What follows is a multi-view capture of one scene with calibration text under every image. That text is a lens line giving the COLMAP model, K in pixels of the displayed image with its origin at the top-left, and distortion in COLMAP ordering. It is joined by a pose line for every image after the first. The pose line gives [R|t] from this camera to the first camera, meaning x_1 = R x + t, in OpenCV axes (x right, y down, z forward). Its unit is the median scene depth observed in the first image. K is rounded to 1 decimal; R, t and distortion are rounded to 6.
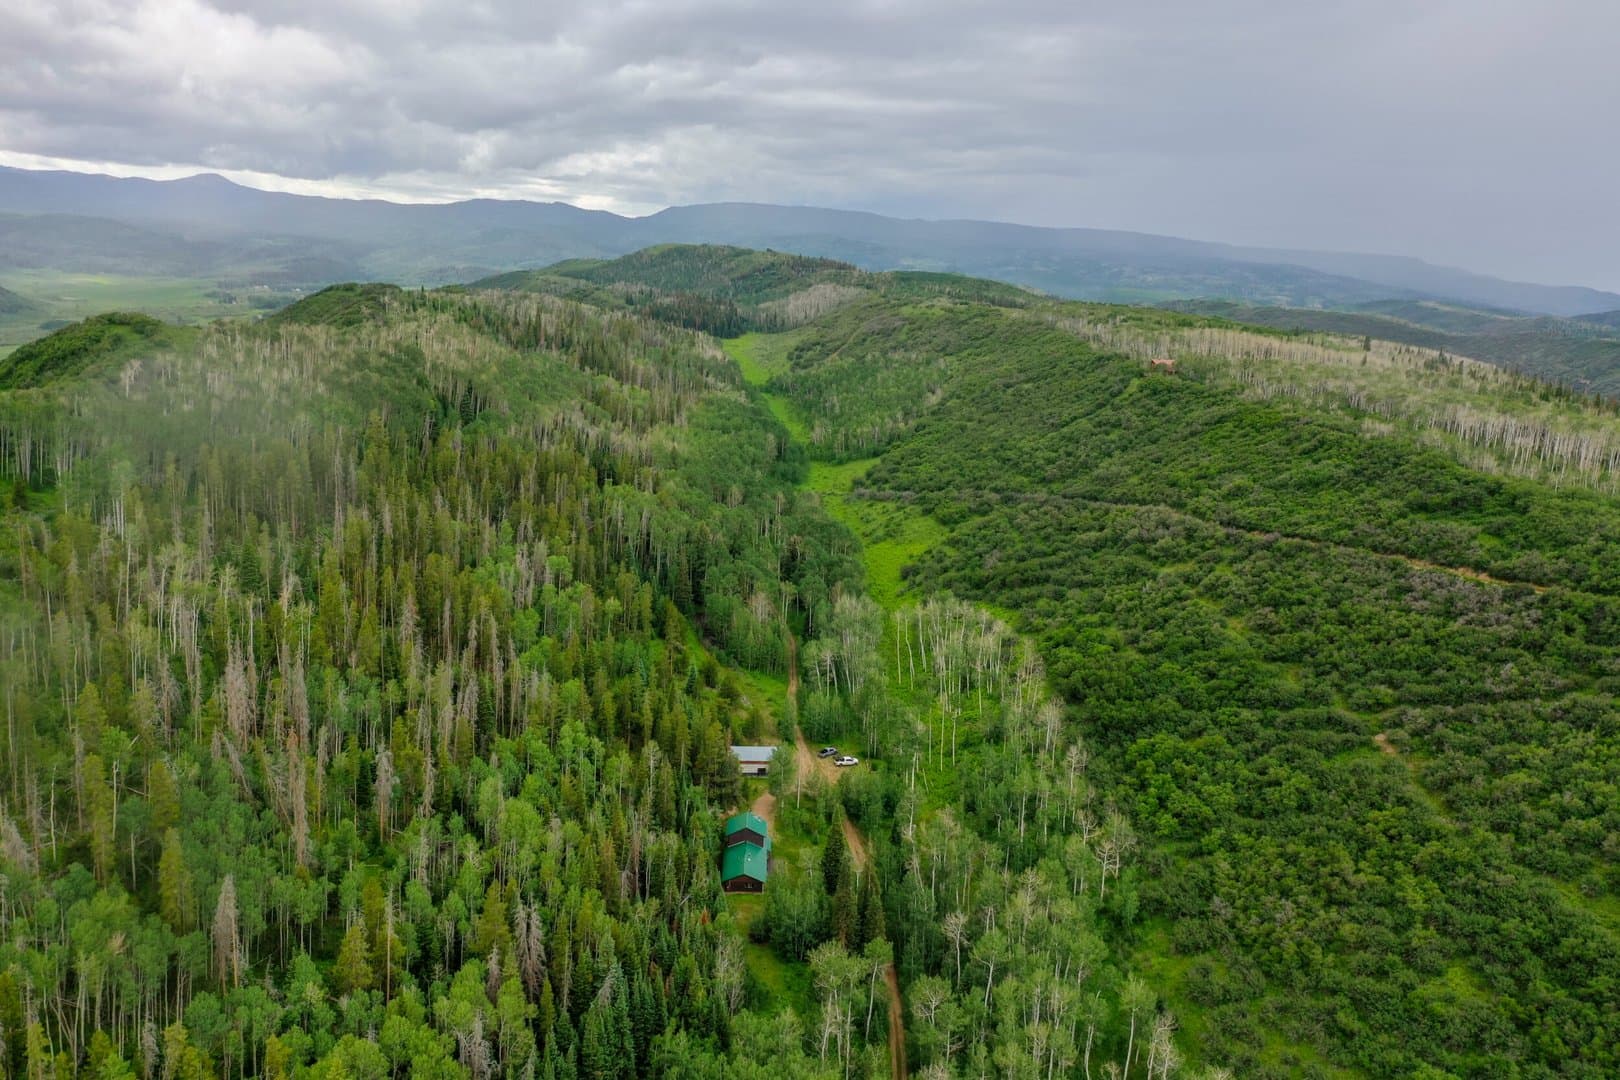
lens RADIAL K [[1255.9, 0, 810.0], [0, 1255.9, 540.0], [0, 0, 1]] dist [-0.005508, -0.016534]
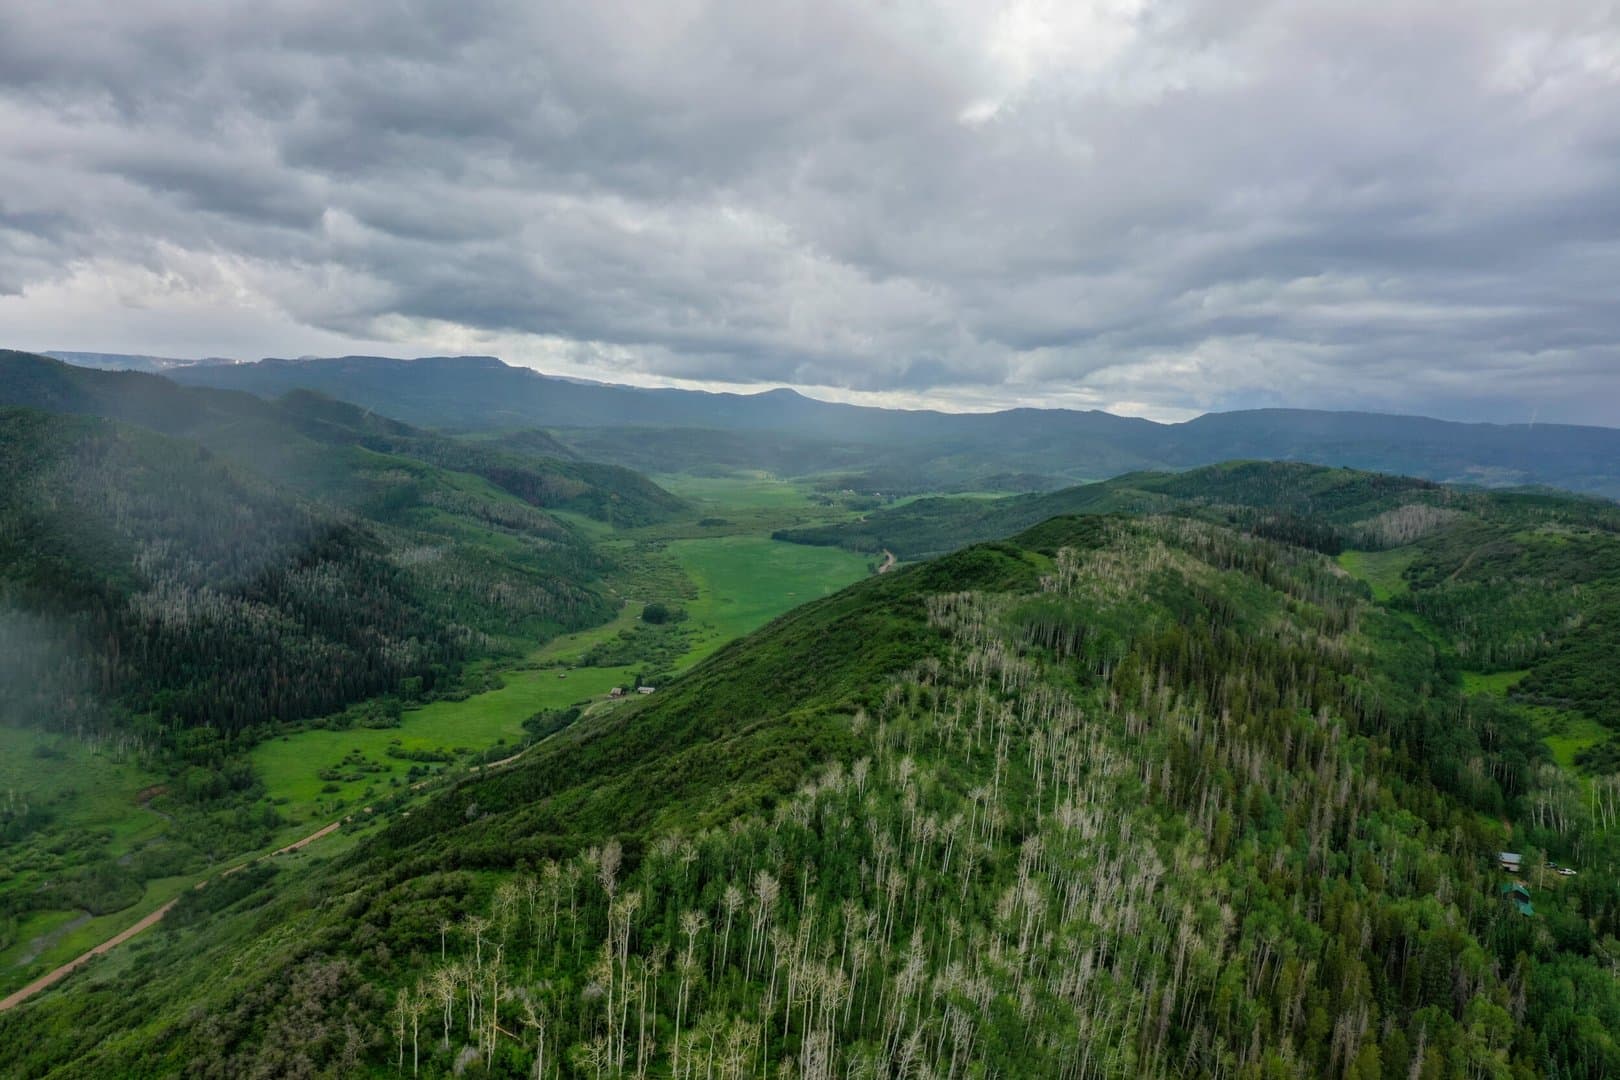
lens RADIAL K [[1255.9, 0, 810.0], [0, 1255.9, 540.0], [0, 0, 1]] dist [-0.005508, -0.016534]
pose [[0.919043, 0.026598, -0.393259, -0.062994], [-0.087990, 0.986387, -0.138919, 0.021707], [0.384210, 0.162275, 0.908872, -0.206967]]
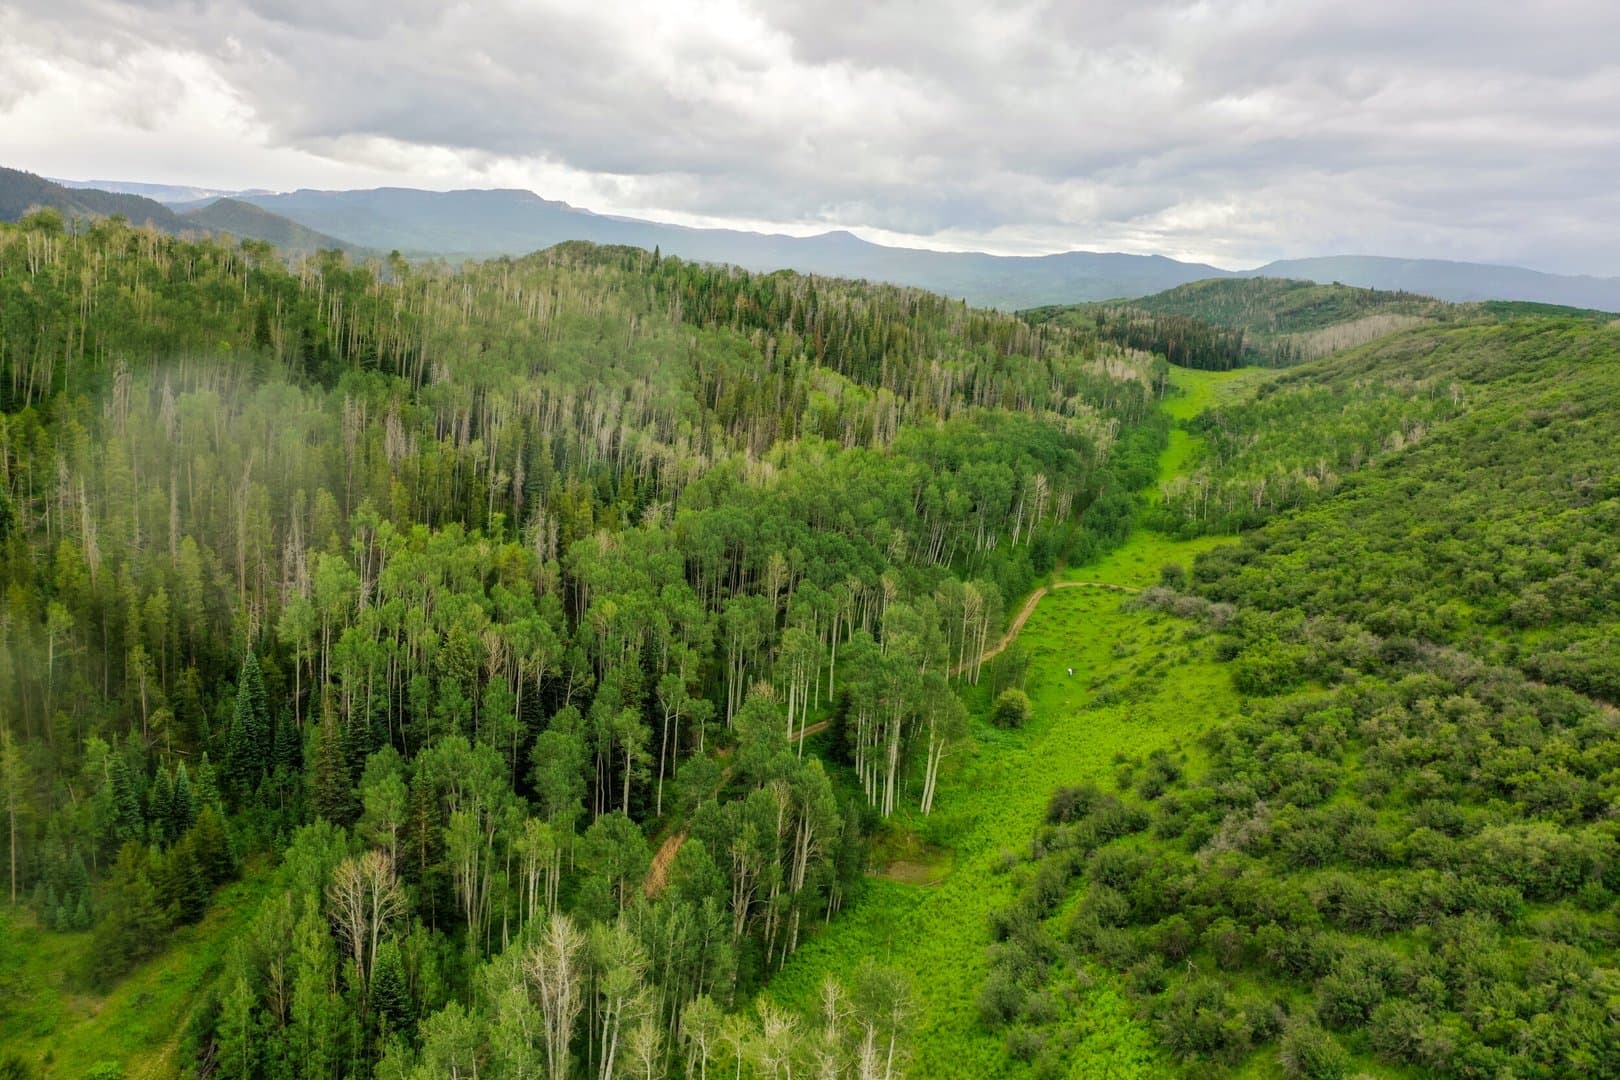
lens RADIAL K [[1255.9, 0, 810.0], [0, 1255.9, 540.0], [0, 0, 1]] dist [-0.005508, -0.016534]
pose [[0.893758, 0.096526, -0.438041, 0.074173], [-0.115958, 0.993095, -0.017758, -0.018395], [0.433303, 0.066665, 0.898780, 0.251964]]
